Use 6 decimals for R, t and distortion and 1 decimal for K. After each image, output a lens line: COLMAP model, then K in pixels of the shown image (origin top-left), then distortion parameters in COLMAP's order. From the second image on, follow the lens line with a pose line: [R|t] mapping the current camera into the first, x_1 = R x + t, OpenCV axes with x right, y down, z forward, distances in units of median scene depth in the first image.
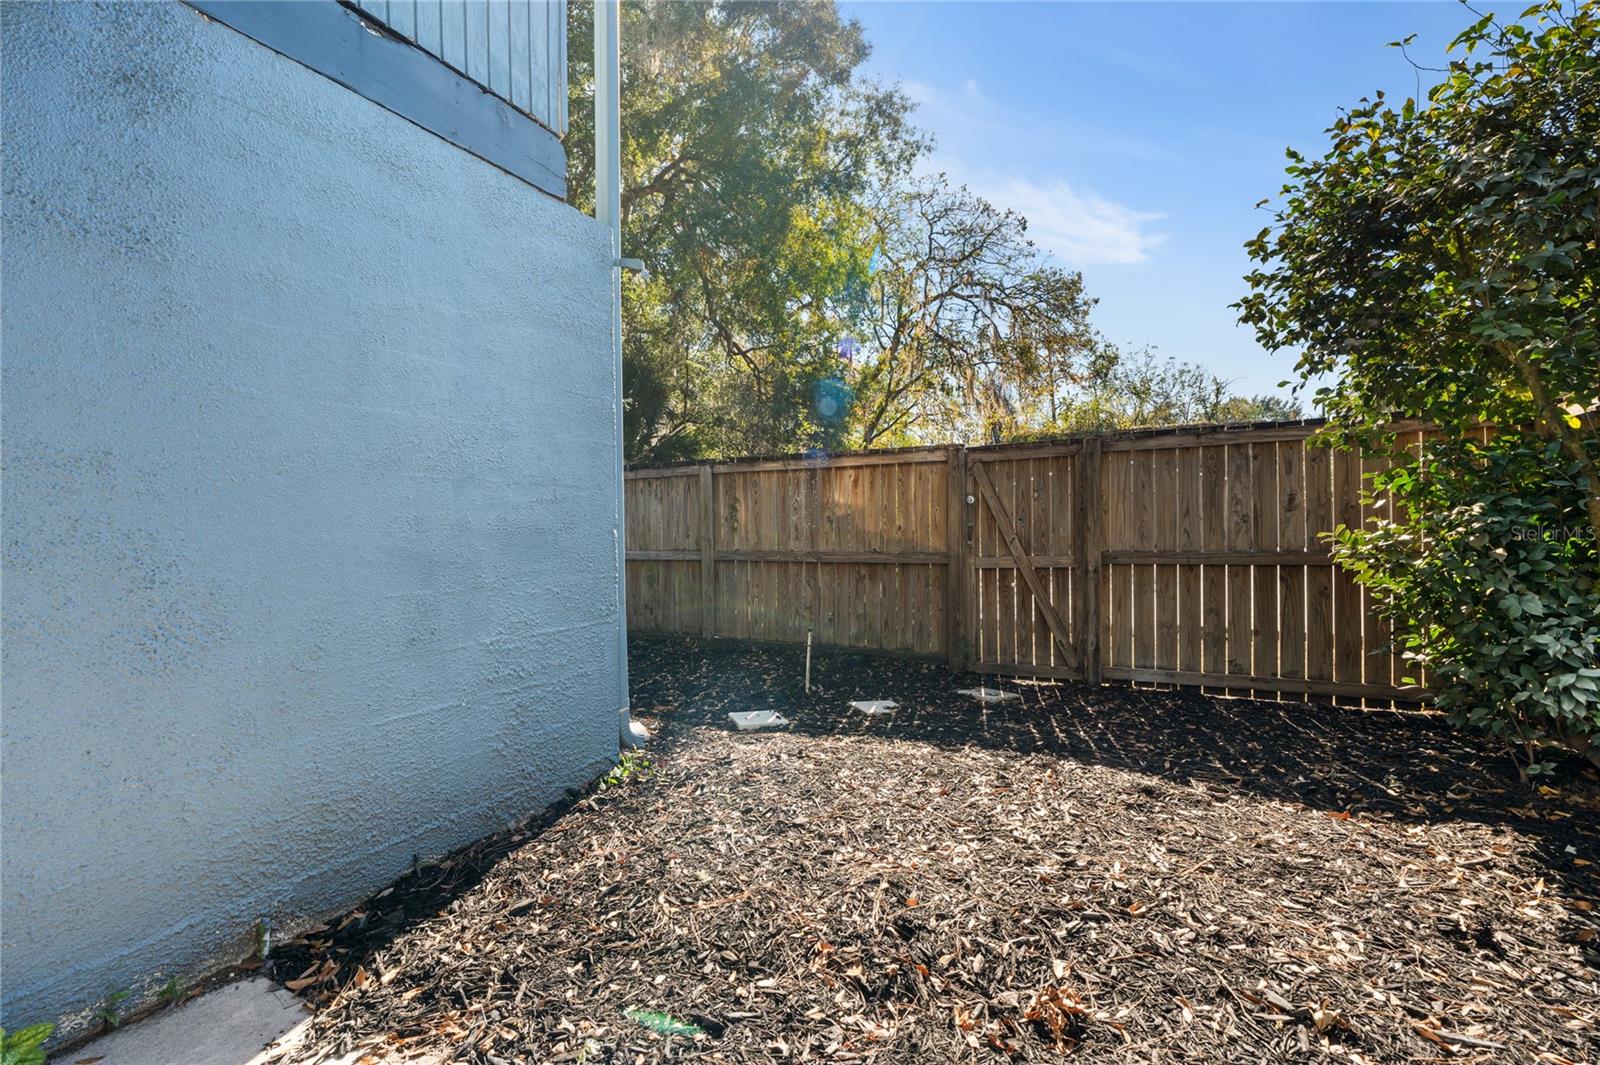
lens RADIAL K [[729.4, 0, 793.0], [0, 729.4, 534.3], [0, 0, 1]] dist [-0.001763, 0.001037]
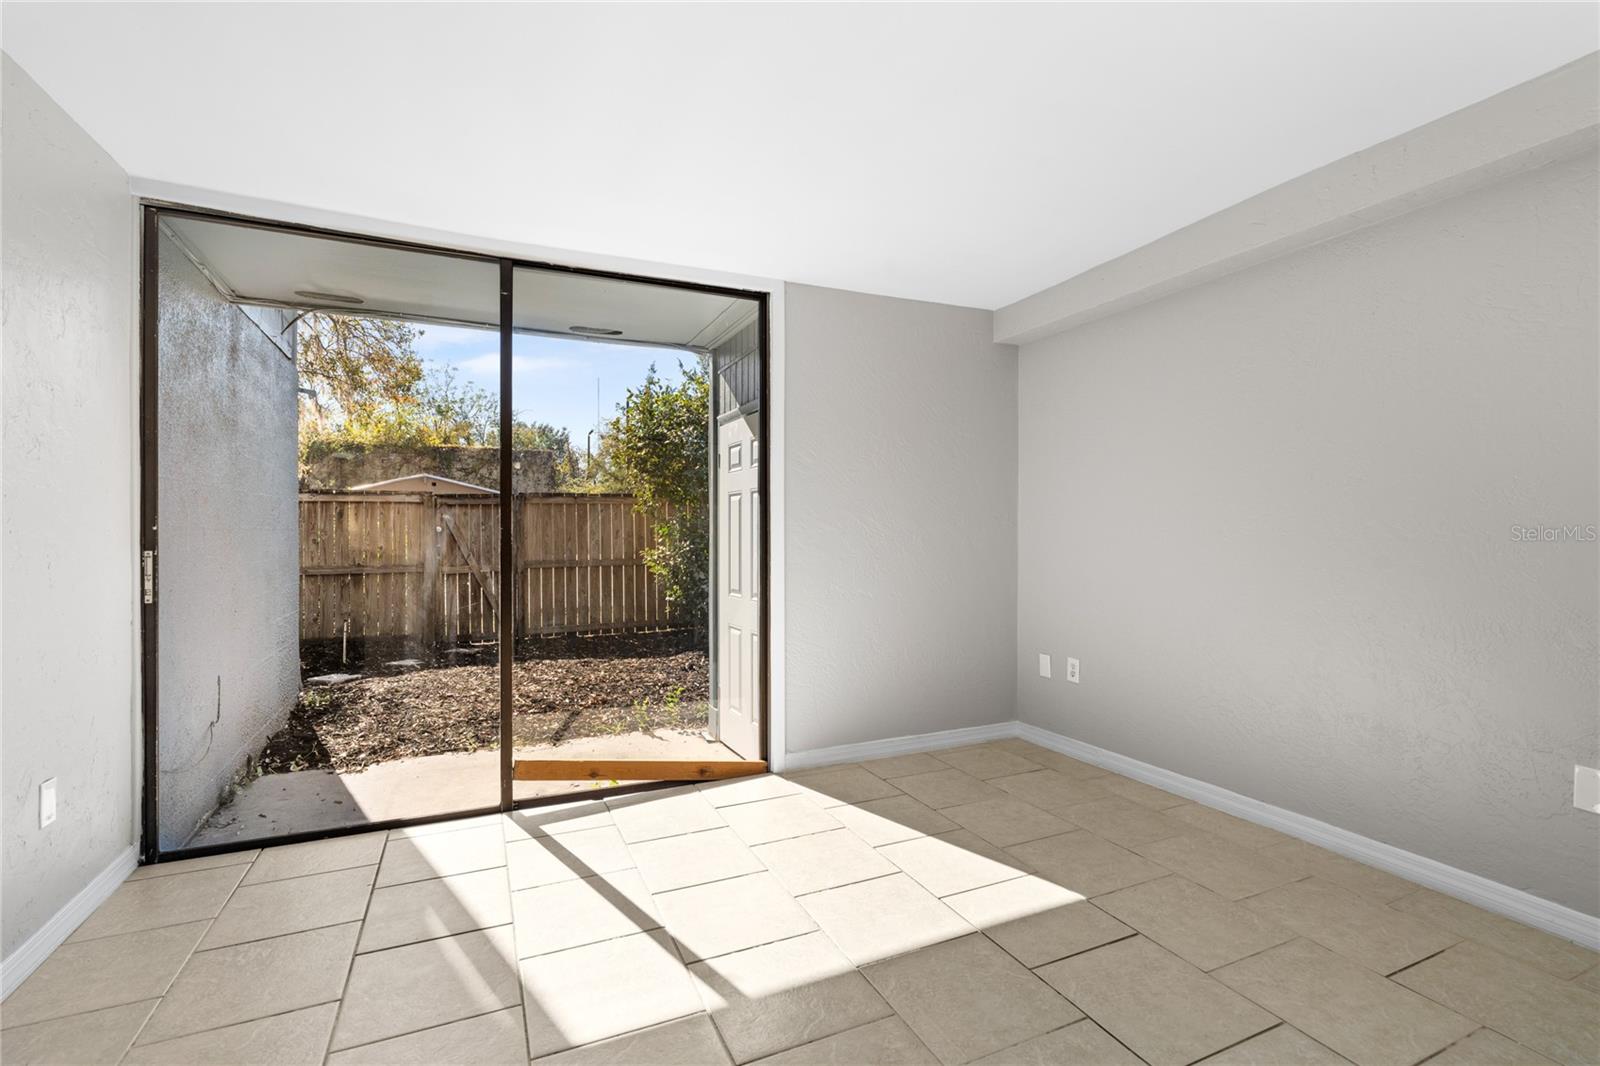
lens RADIAL K [[729.4, 0, 797.7], [0, 729.4, 535.5], [0, 0, 1]] dist [-0.001763, 0.001037]
pose [[0.607500, 0.003781, 0.794311, -0.513728], [0.004651, 0.999955, -0.008316, -0.018241], [-0.794306, 0.008746, 0.607455, -0.517867]]
